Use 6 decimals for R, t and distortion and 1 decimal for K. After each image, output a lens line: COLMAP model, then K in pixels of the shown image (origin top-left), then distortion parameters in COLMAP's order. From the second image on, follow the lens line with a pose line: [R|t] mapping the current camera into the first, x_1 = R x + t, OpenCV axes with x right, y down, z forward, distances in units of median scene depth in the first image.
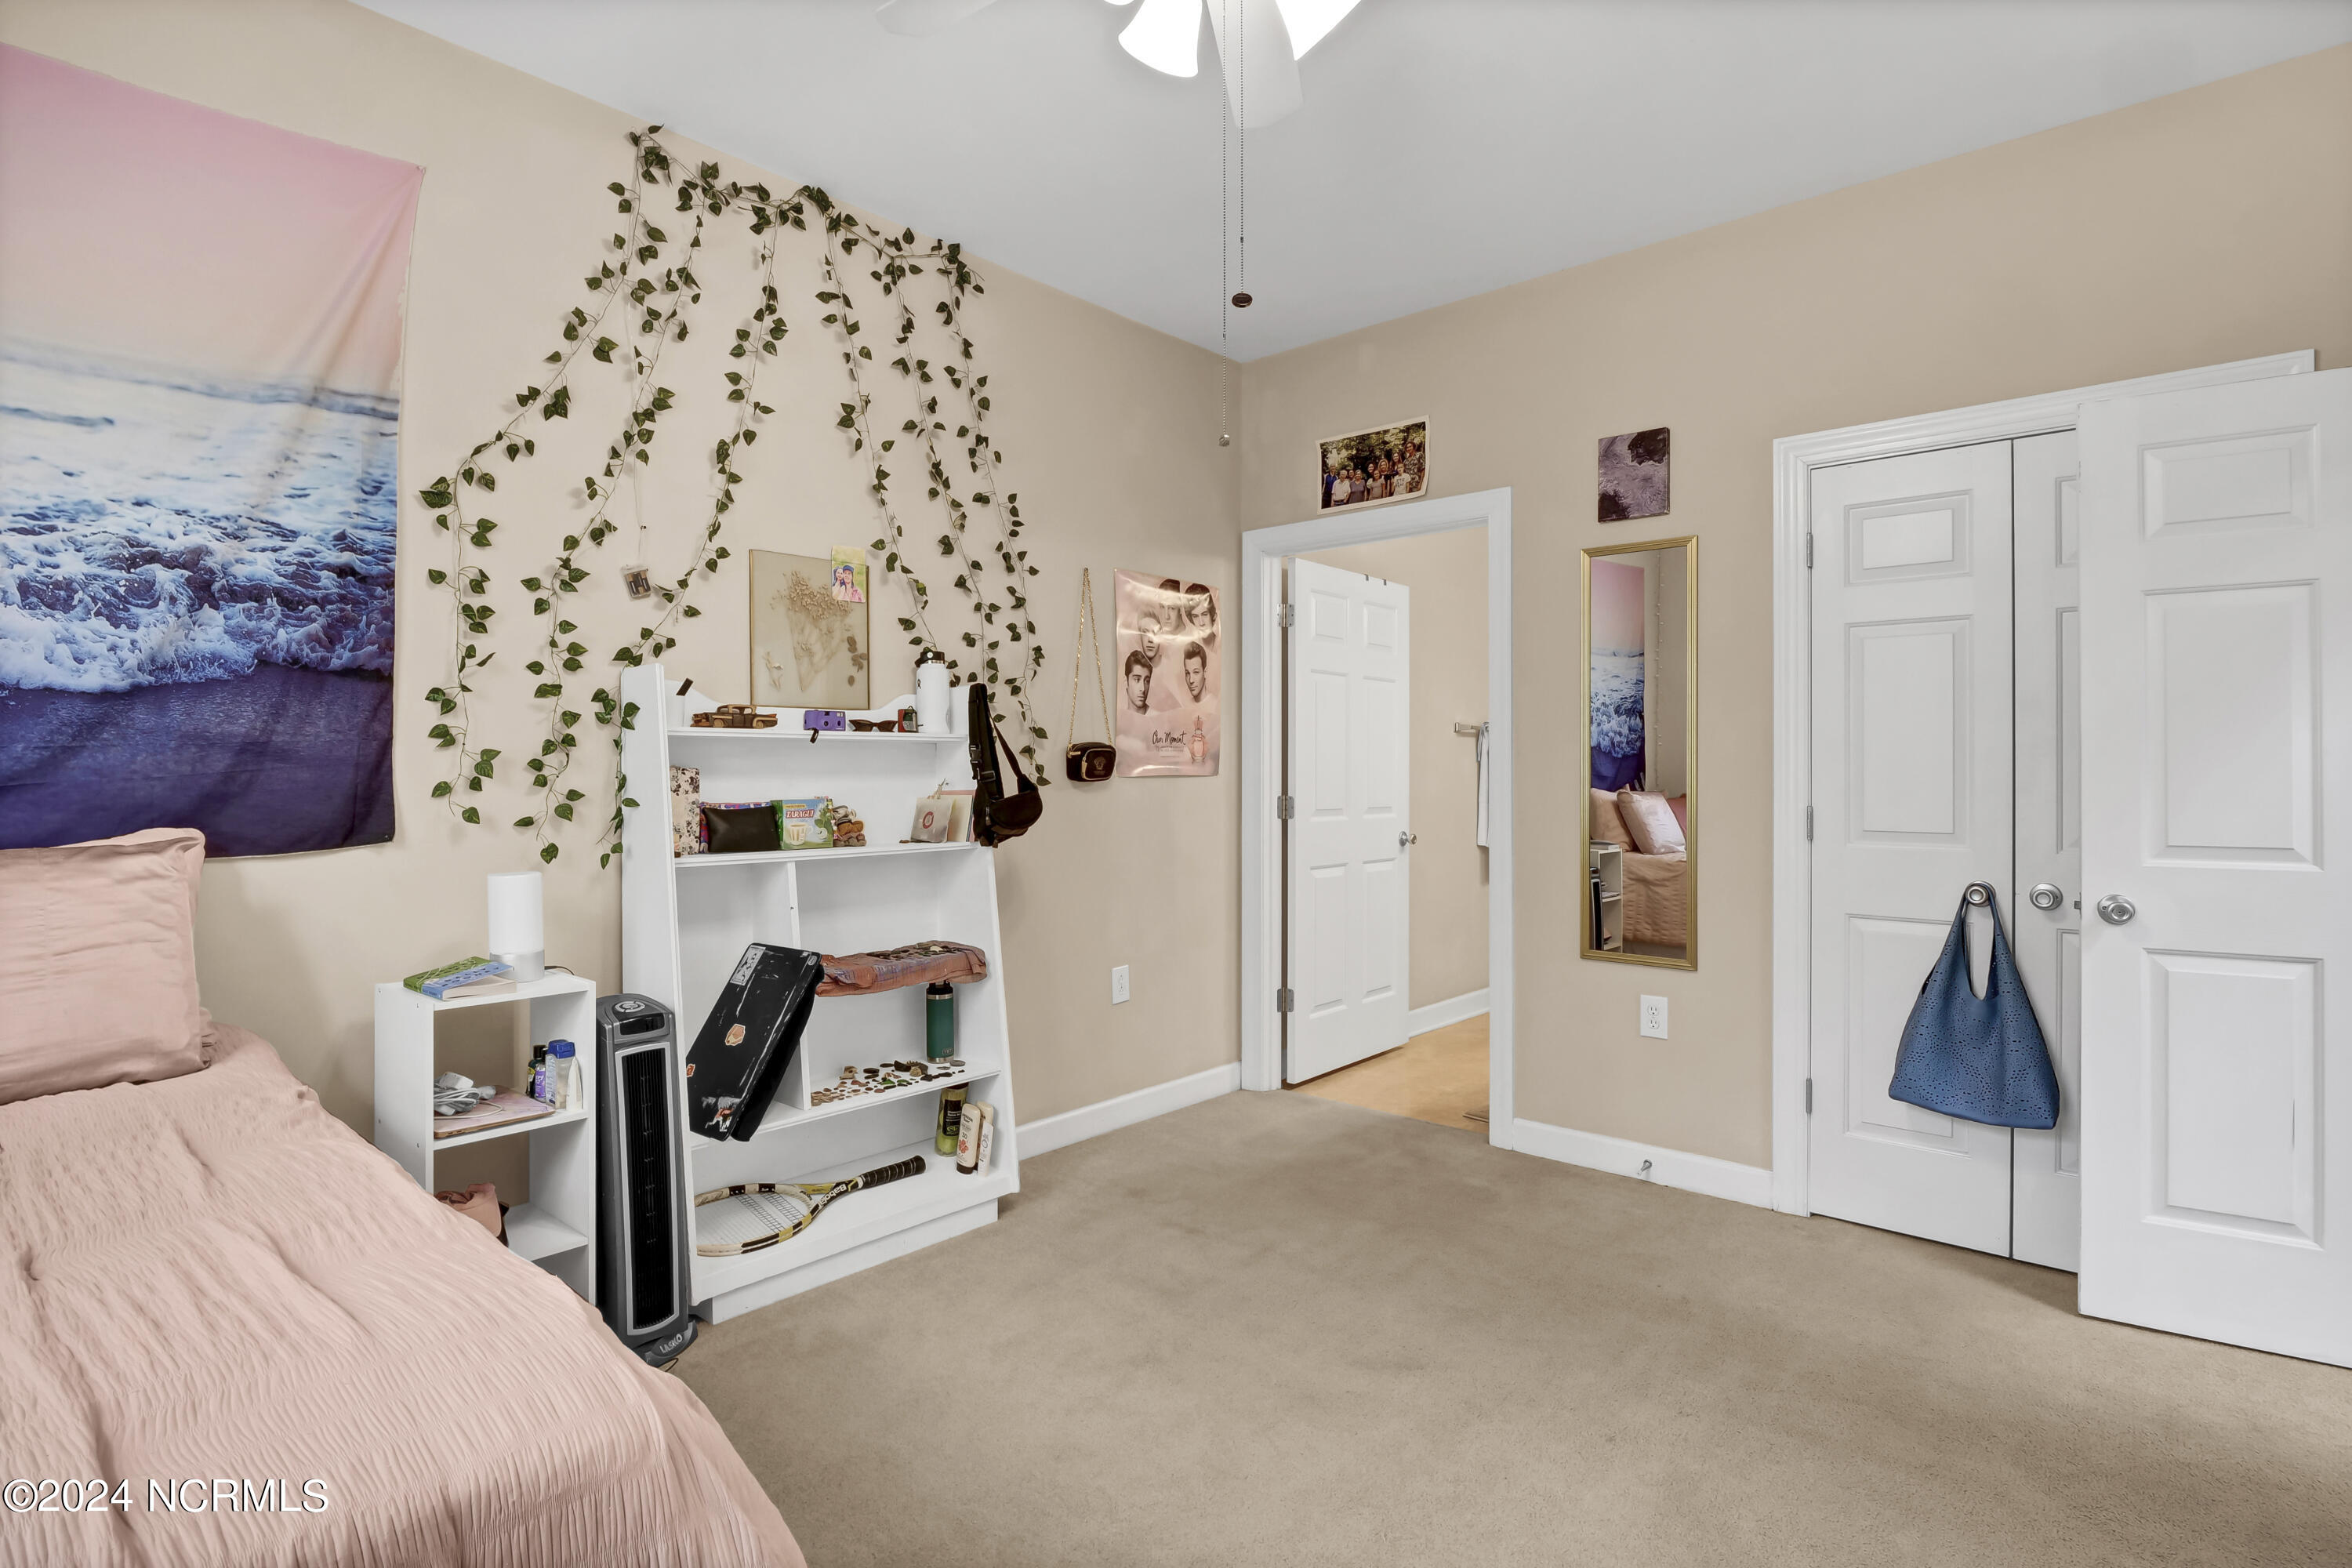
lens RADIAL K [[1152.3, 0, 1160.4], [0, 1152.3, 765.2], [0, 0, 1]] dist [-0.022392, 0.000729]
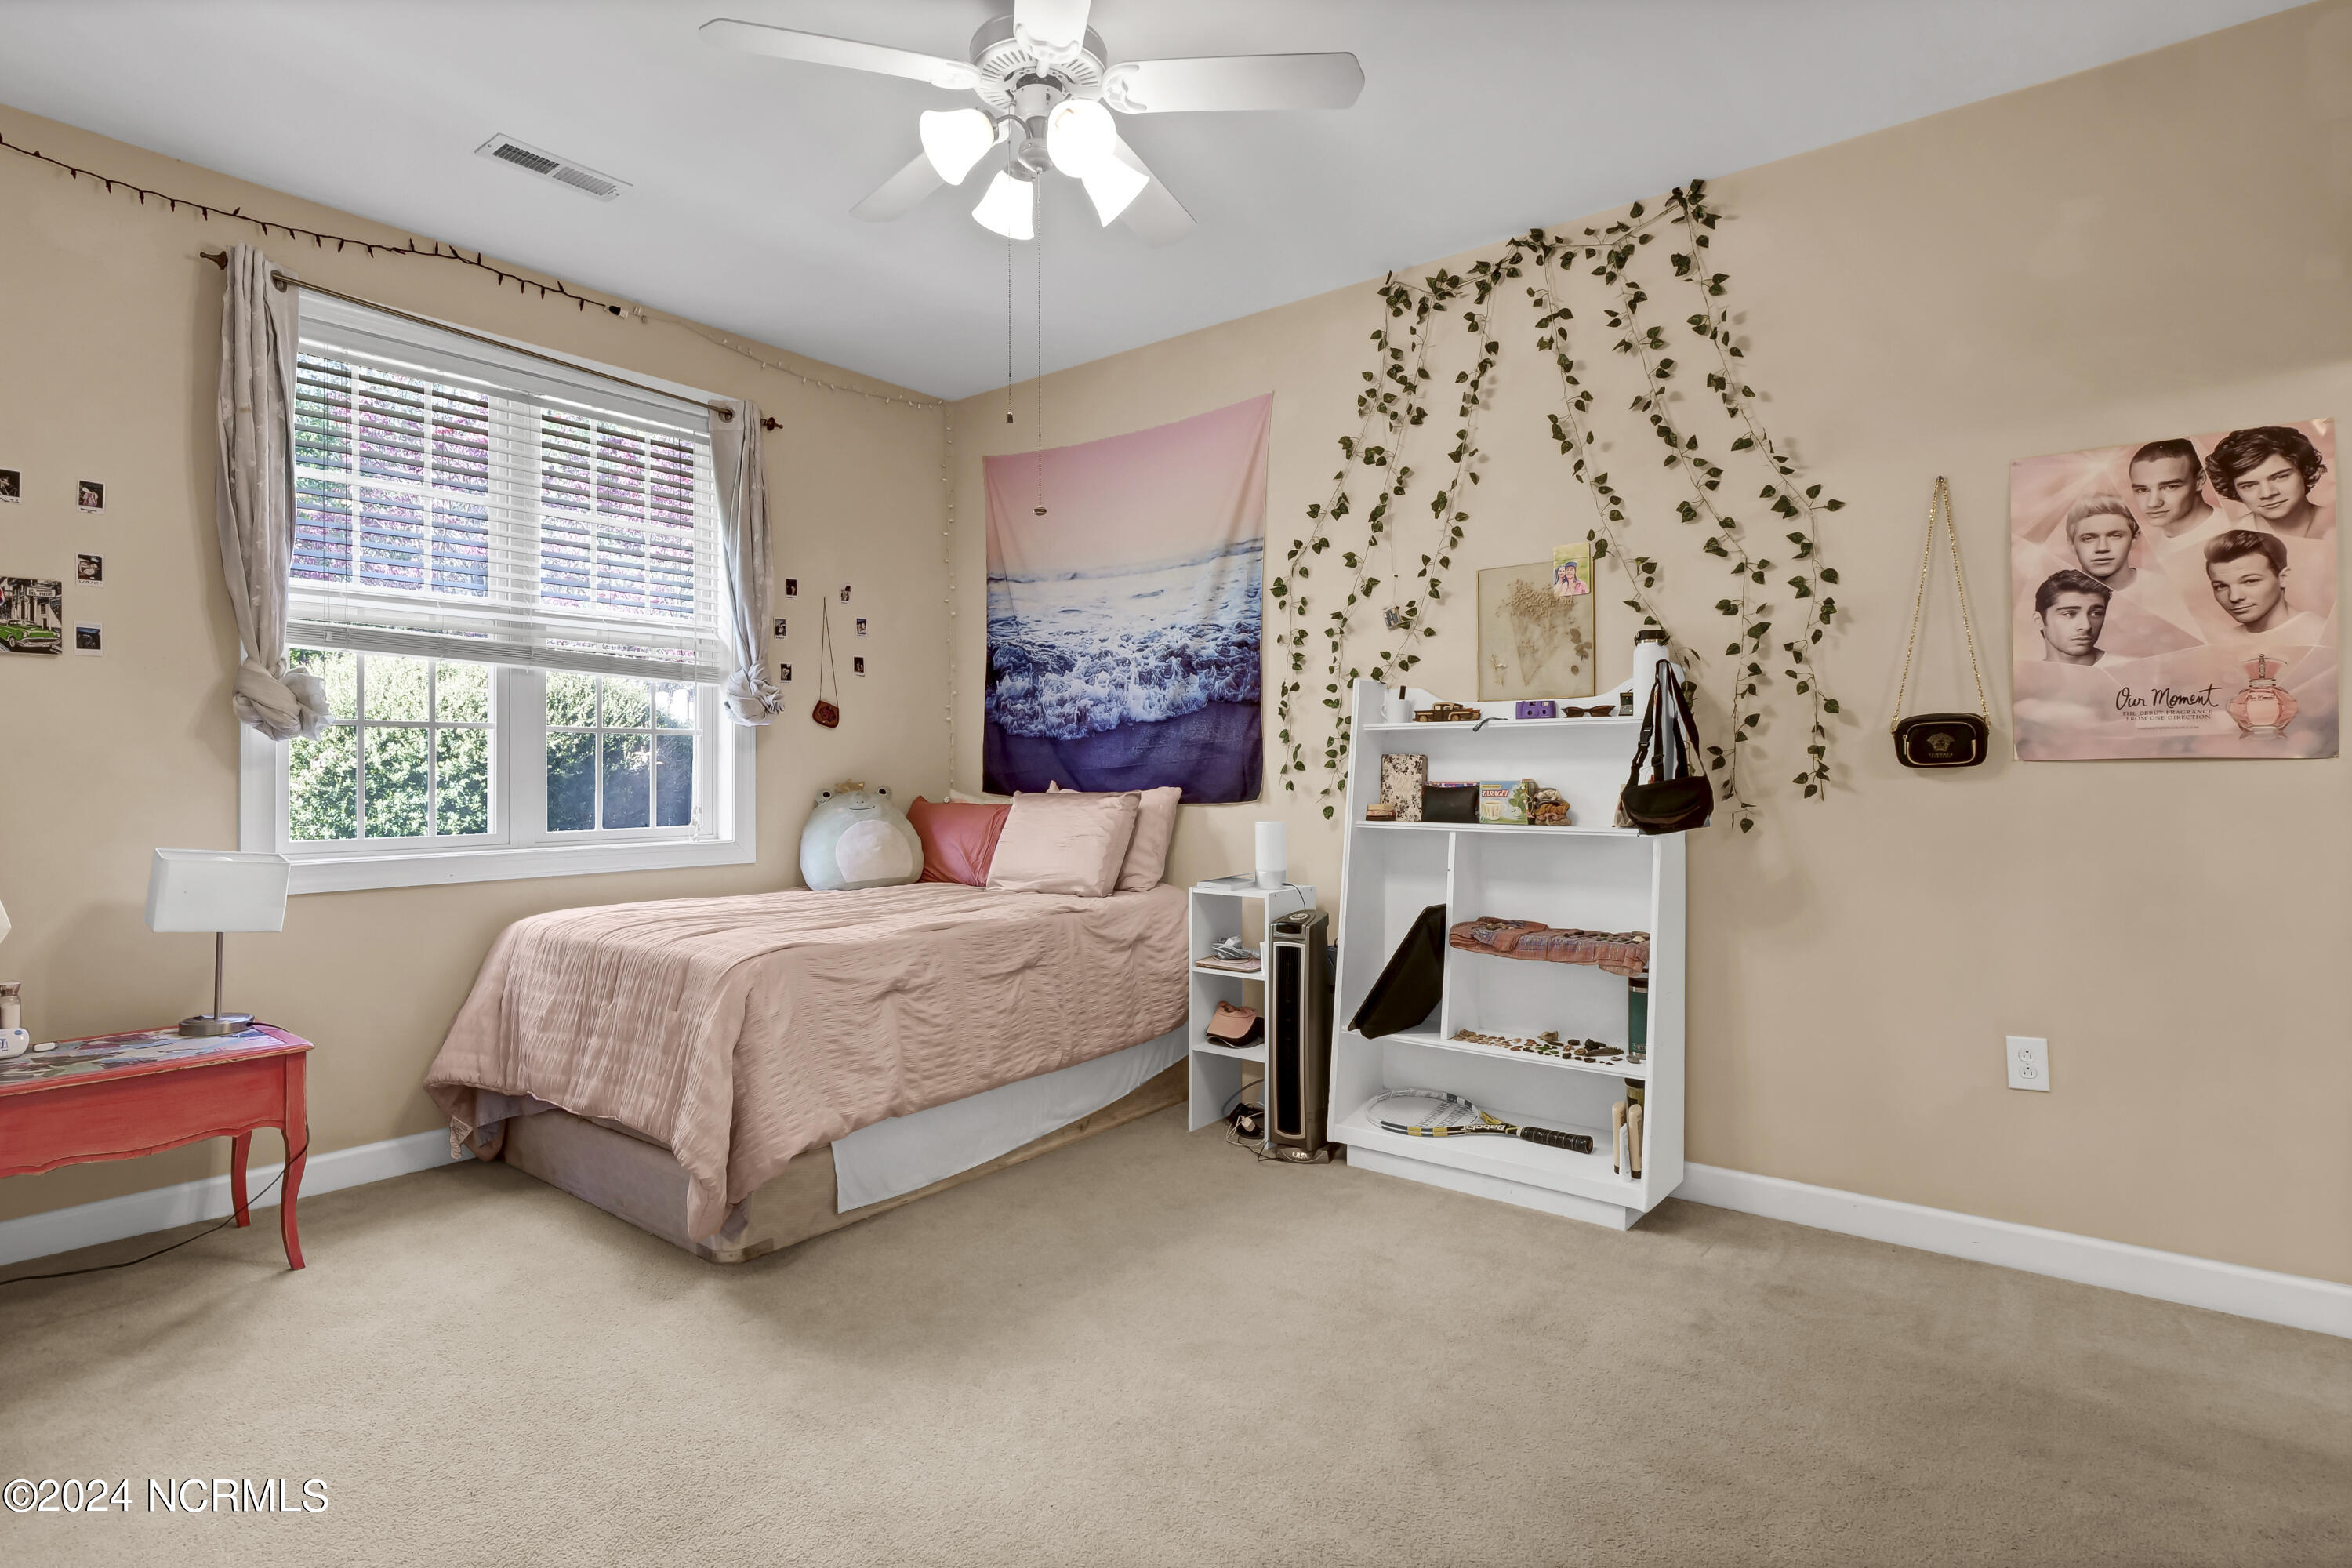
lens RADIAL K [[1152.3, 0, 1160.4], [0, 1152.3, 765.2], [0, 0, 1]] dist [-0.022392, 0.000729]
pose [[0.063040, -0.004512, -0.998001, 0.825974], [0.005281, 0.999977, -0.004187, 0.017660], [0.997997, -0.005006, 0.063062, 0.601275]]
